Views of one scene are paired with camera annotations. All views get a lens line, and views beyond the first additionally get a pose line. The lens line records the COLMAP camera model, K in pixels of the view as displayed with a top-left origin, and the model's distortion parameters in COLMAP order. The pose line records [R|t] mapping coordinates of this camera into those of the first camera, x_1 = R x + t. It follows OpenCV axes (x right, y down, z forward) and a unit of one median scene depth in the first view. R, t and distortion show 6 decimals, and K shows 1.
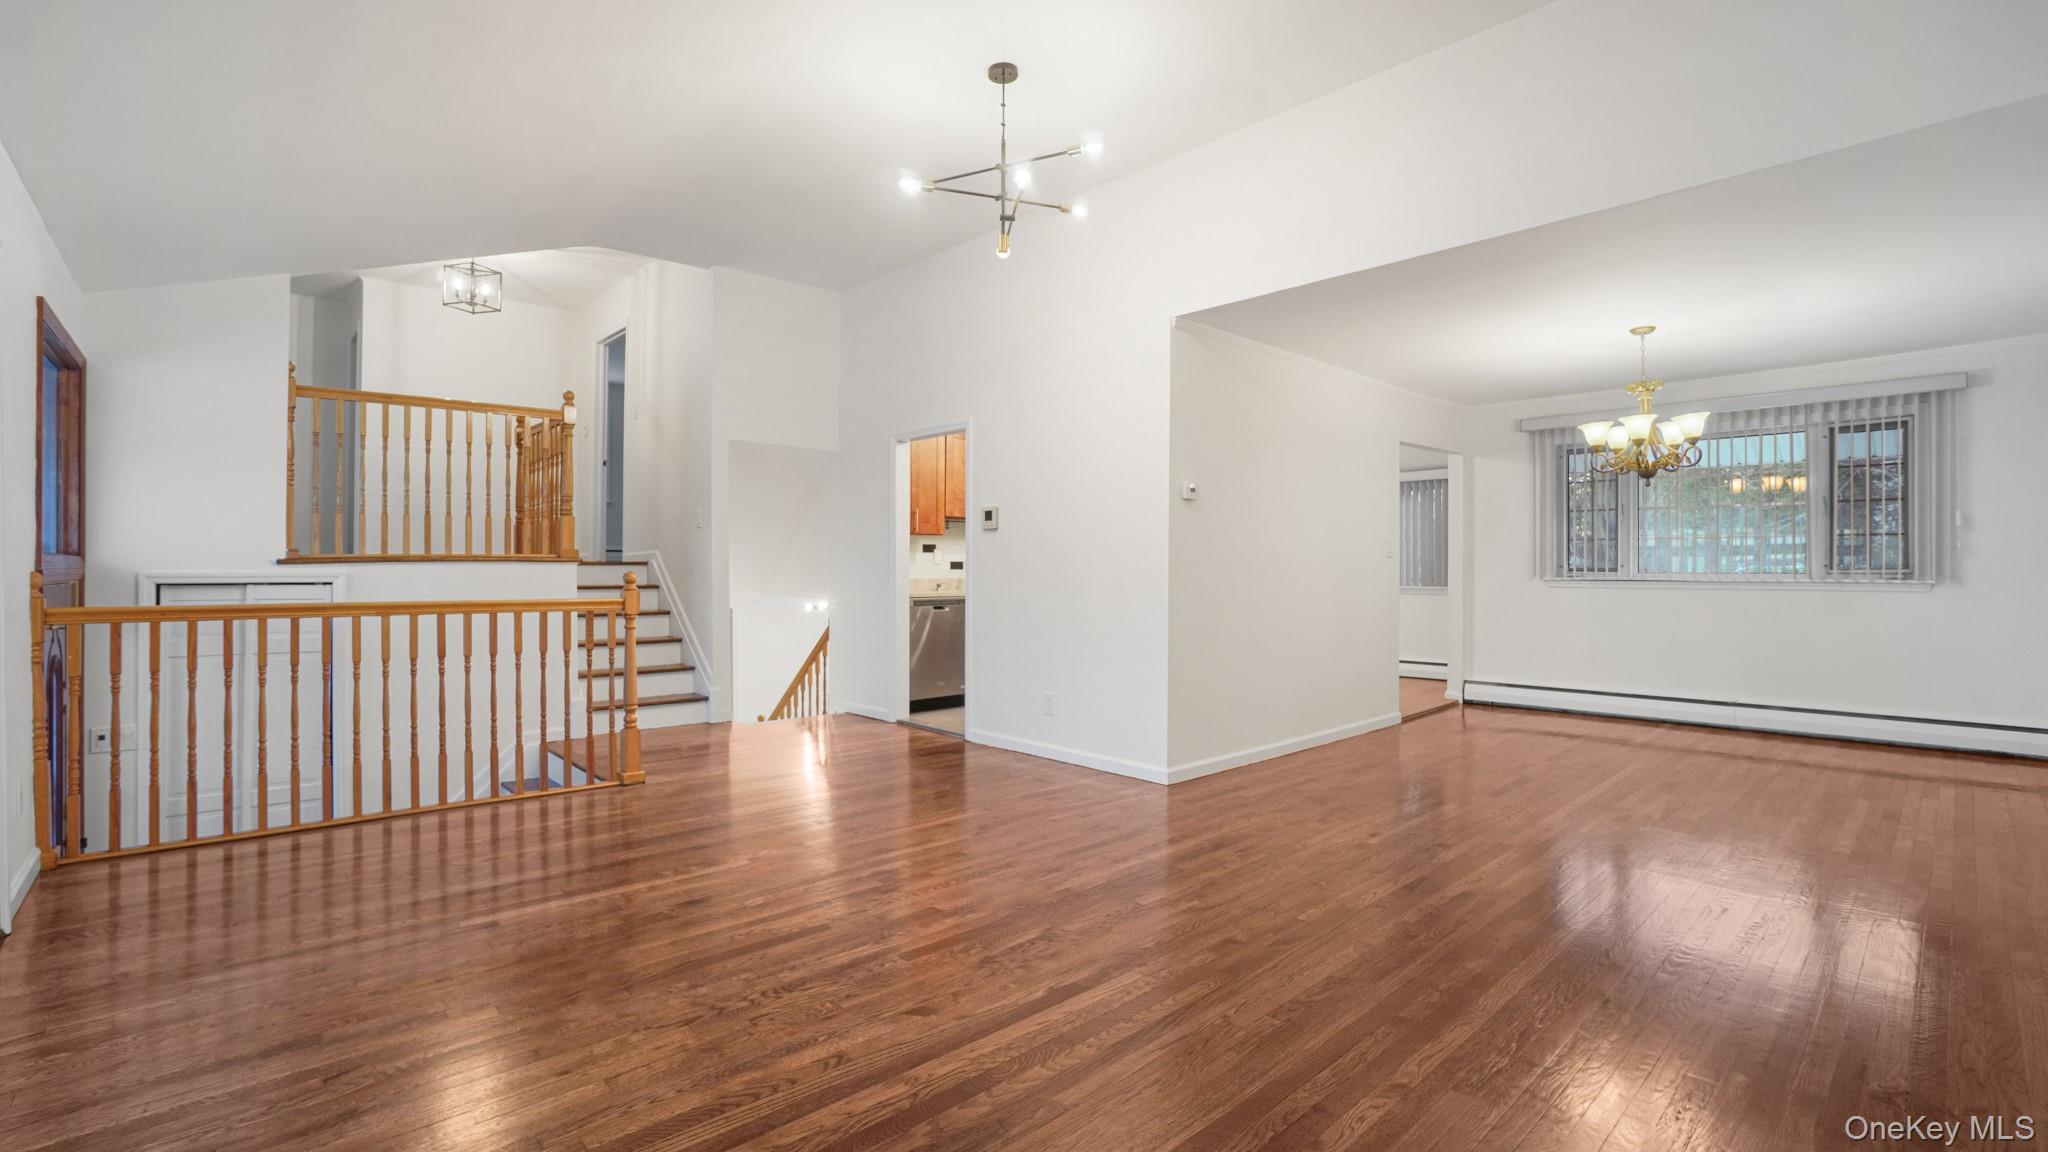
lens RADIAL K [[903.5, 0, 1017.4], [0, 903.5, 575.0], [0, 0, 1]] dist [-0.035694, 0.000312]
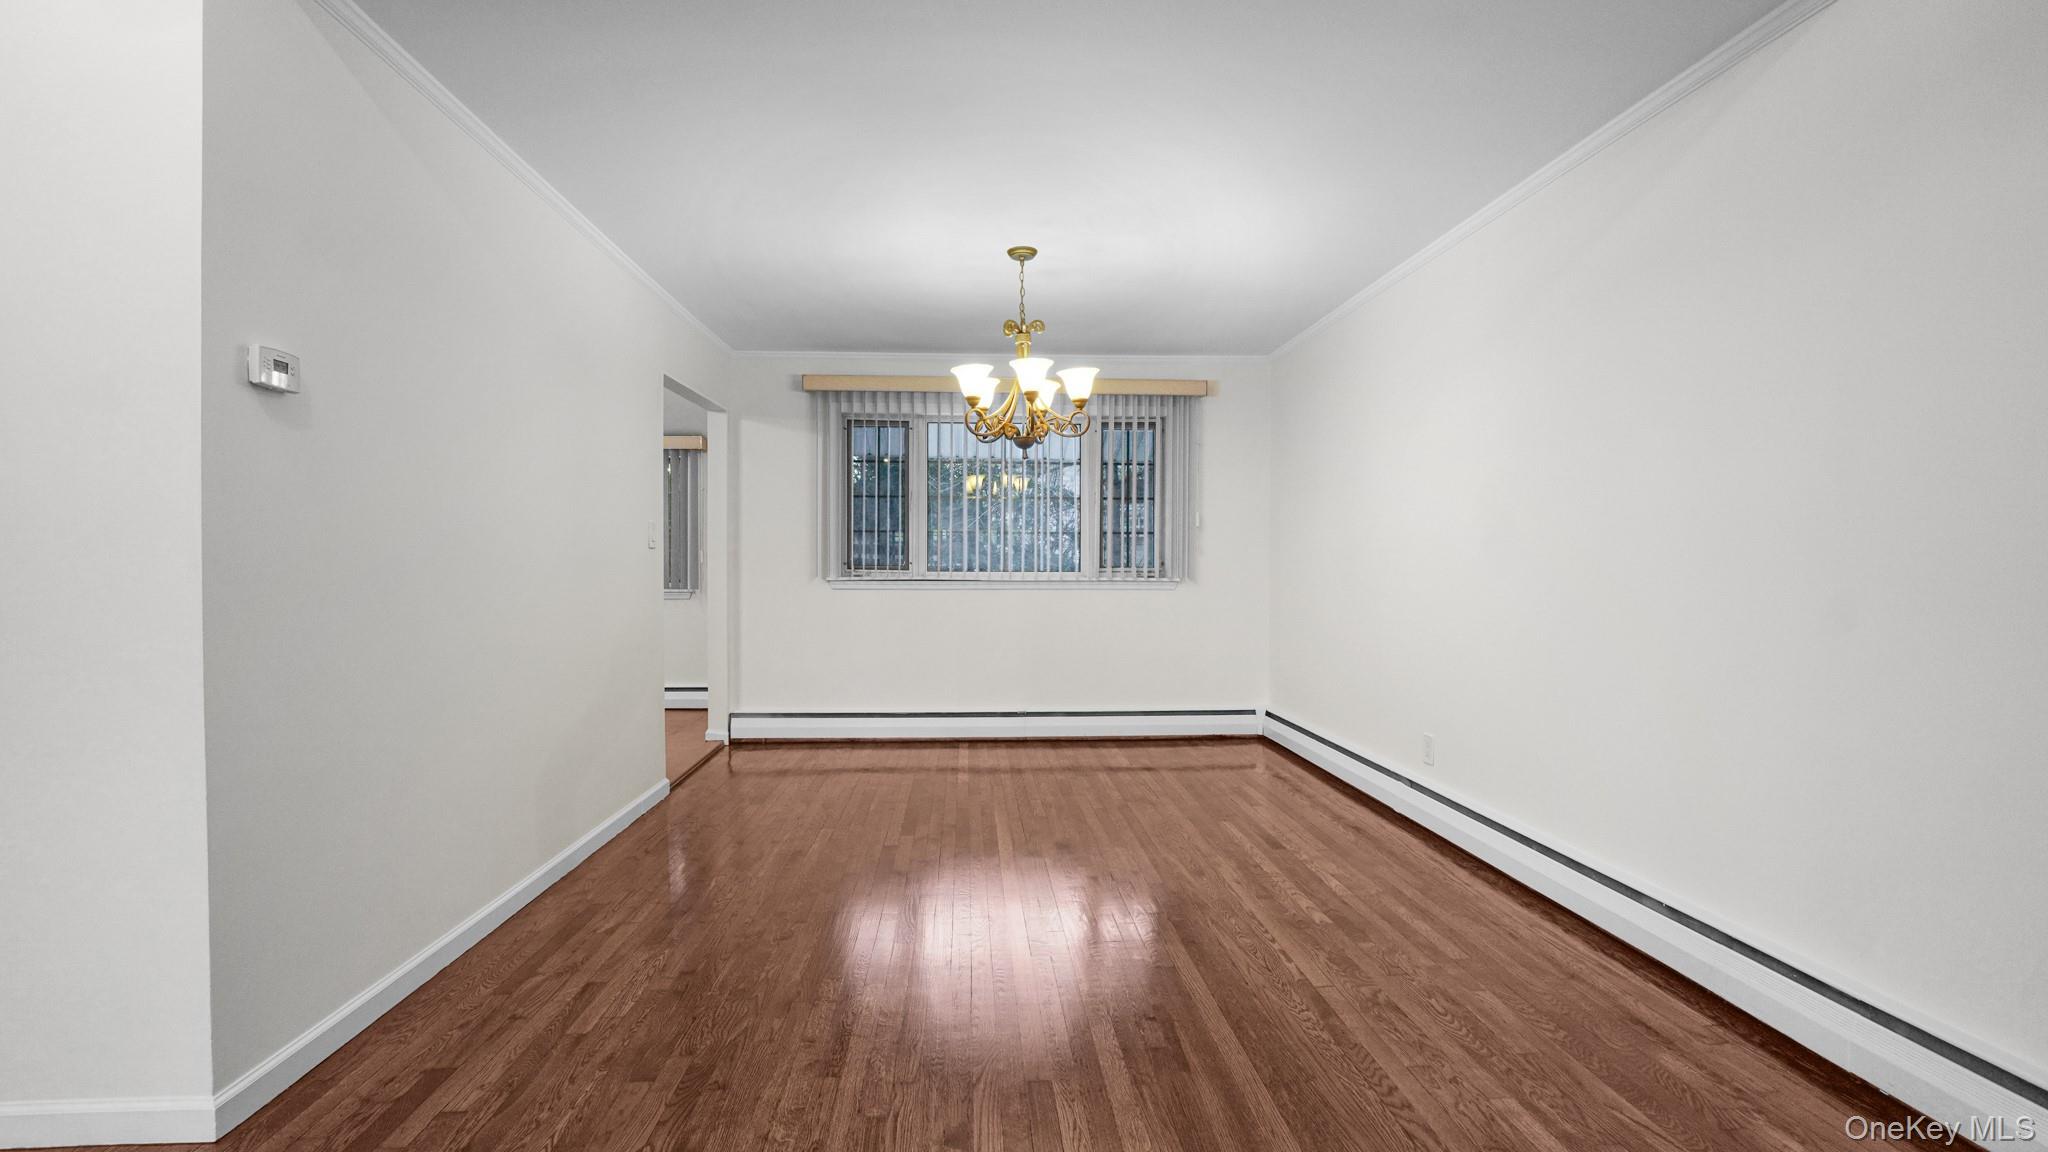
lens RADIAL K [[913.4, 0, 1018.1], [0, 913.4, 592.8], [0, 0, 1]] dist [-0.033478, 0.000043]
pose [[0.635536, -0.015944, 0.771906, 0.072966], [-0.001927, 0.999751, 0.022237, -0.001281], [-0.772069, -0.015619, 0.635347, 0.370143]]
